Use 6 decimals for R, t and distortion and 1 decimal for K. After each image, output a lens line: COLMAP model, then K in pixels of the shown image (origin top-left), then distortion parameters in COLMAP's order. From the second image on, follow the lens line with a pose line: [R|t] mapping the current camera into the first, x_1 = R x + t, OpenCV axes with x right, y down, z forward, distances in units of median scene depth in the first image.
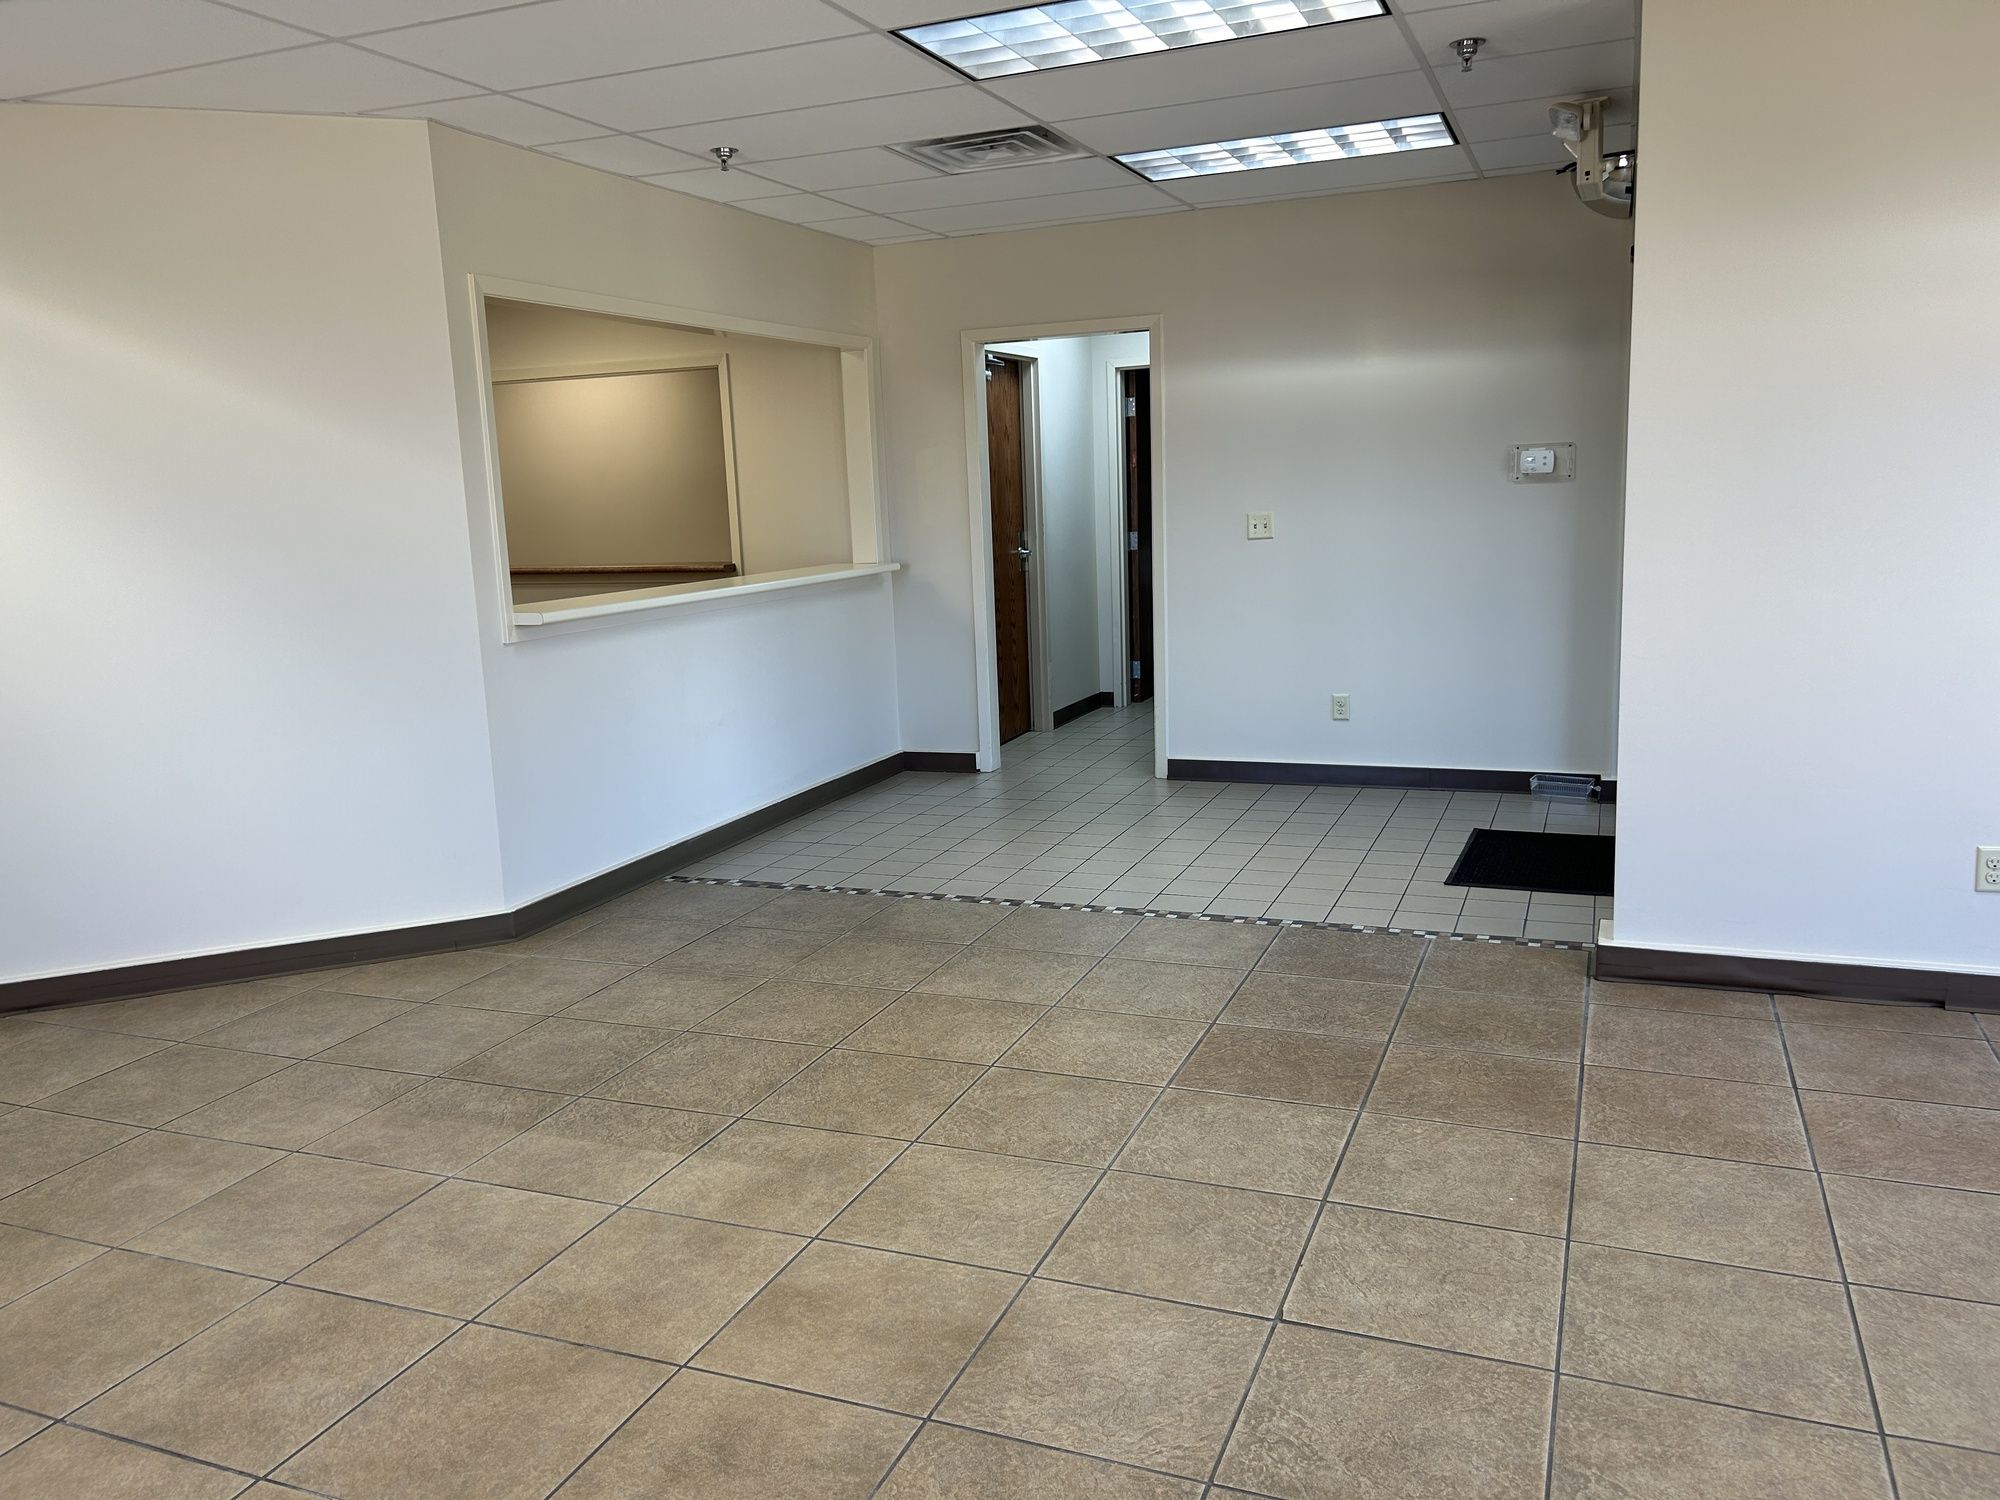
lens RADIAL K [[1522.1, 0, 1000.0], [0, 1522.1, 750.0], [0, 0, 1]] dist [0.121368, 0.001761]
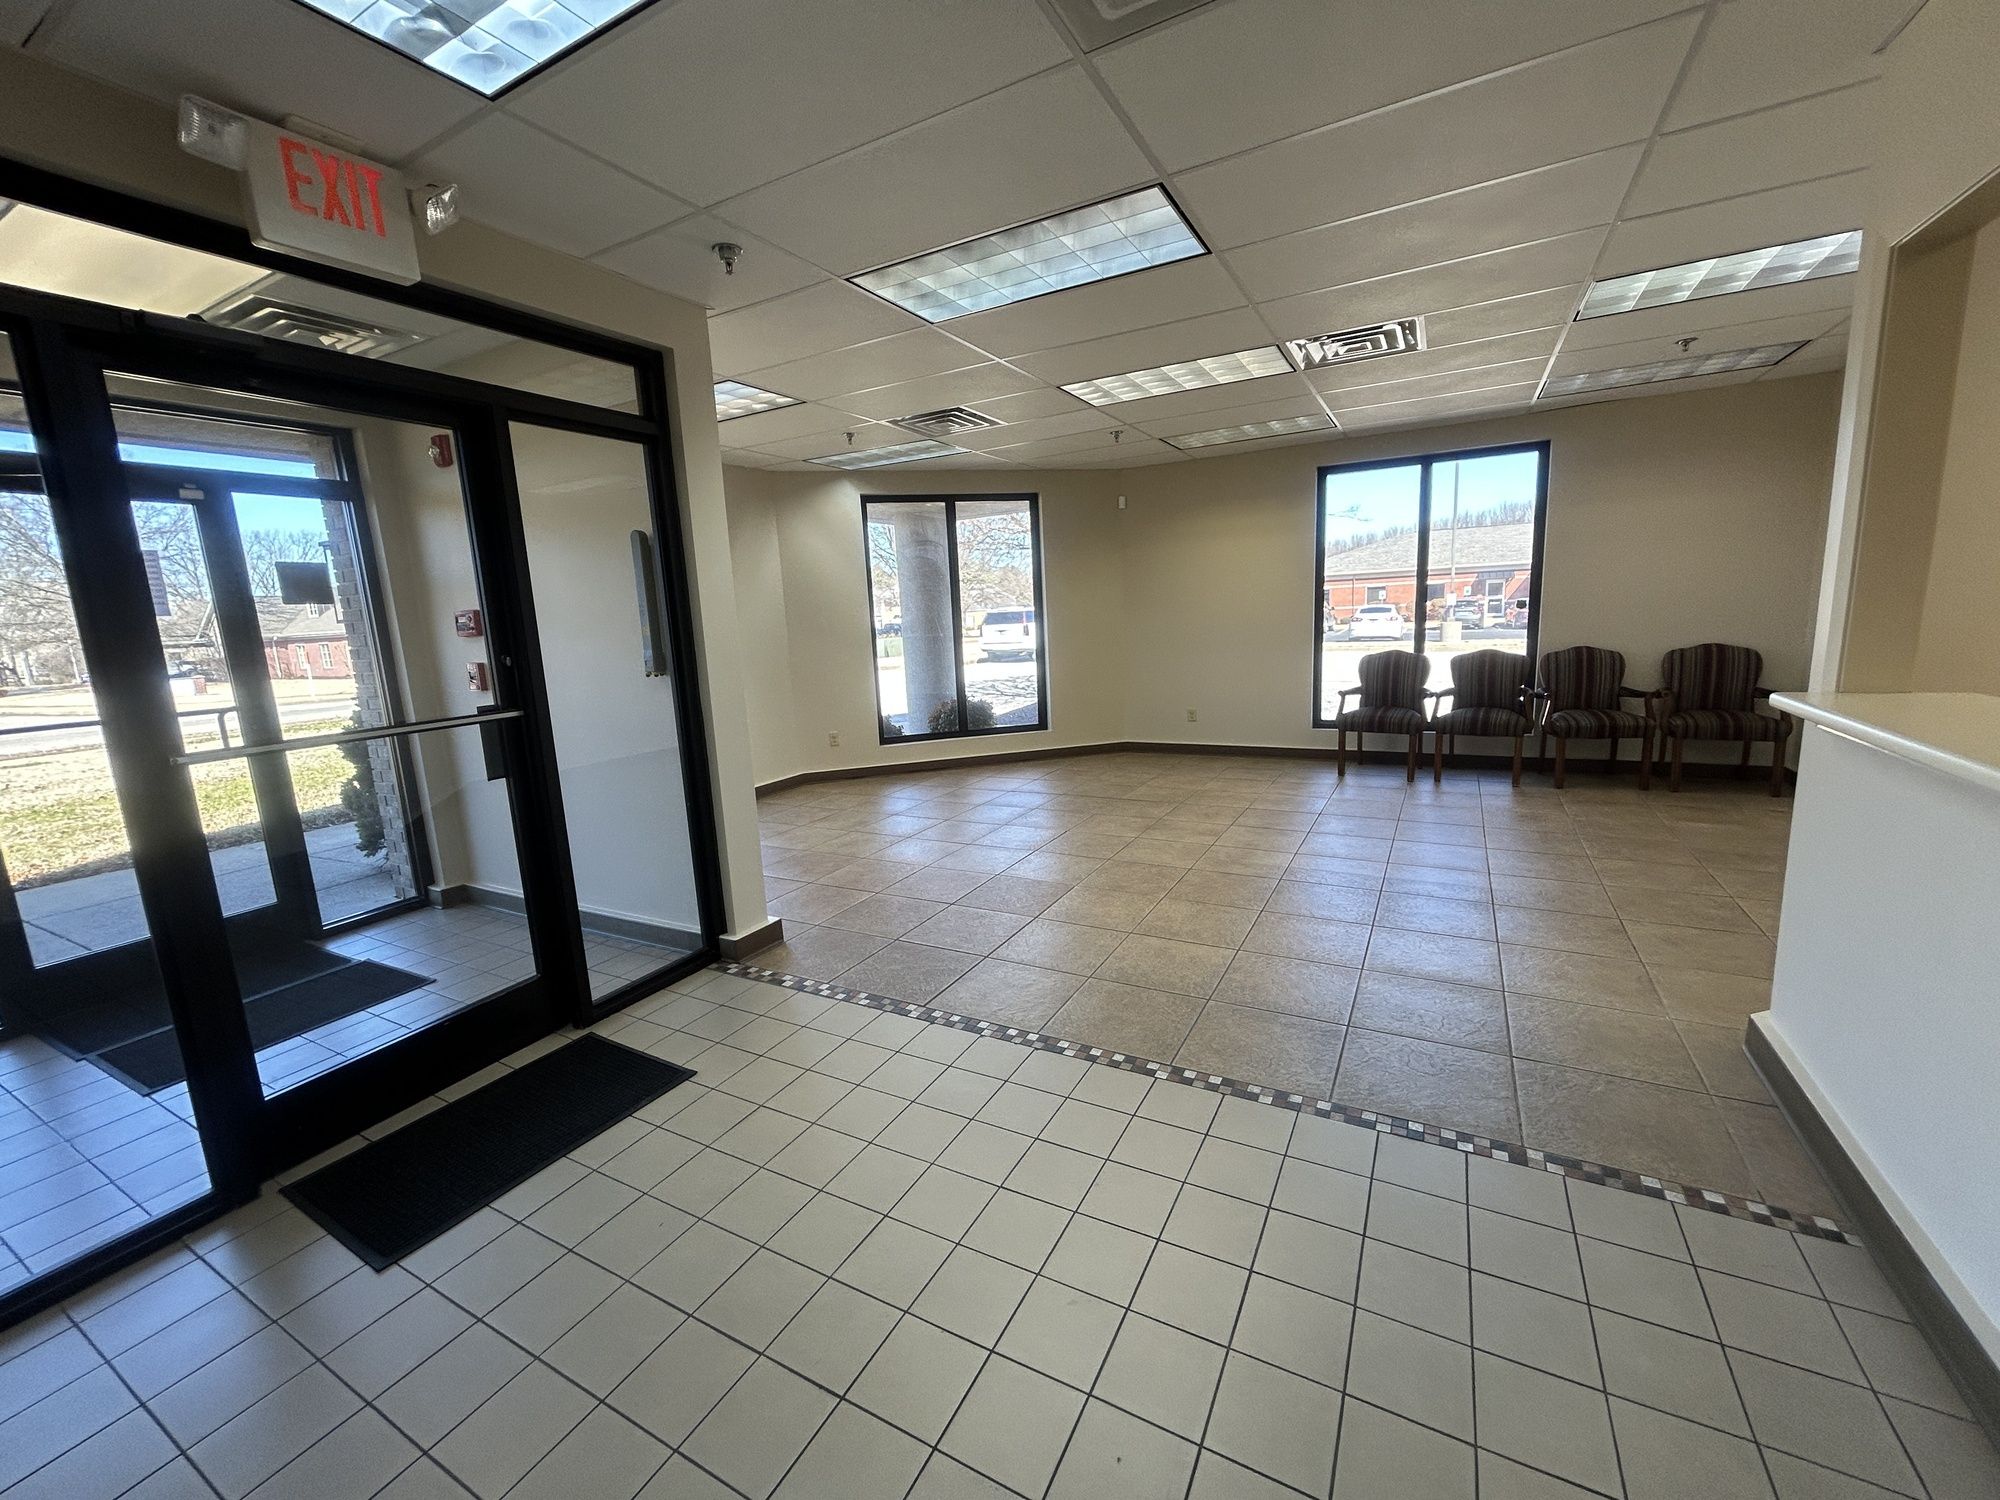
lens RADIAL K [[808.5, 0, 1000.0], [0, 808.5, 750.0], [0, 0, 1]] dist [0.000428, 0.000005]
pose [[-0.988729, 0.070854, 0.131891, 0.039747], [0.111923, 0.934903, 0.336792, -0.257481], [-0.099442, 0.347758, -0.932296, 1.511946]]
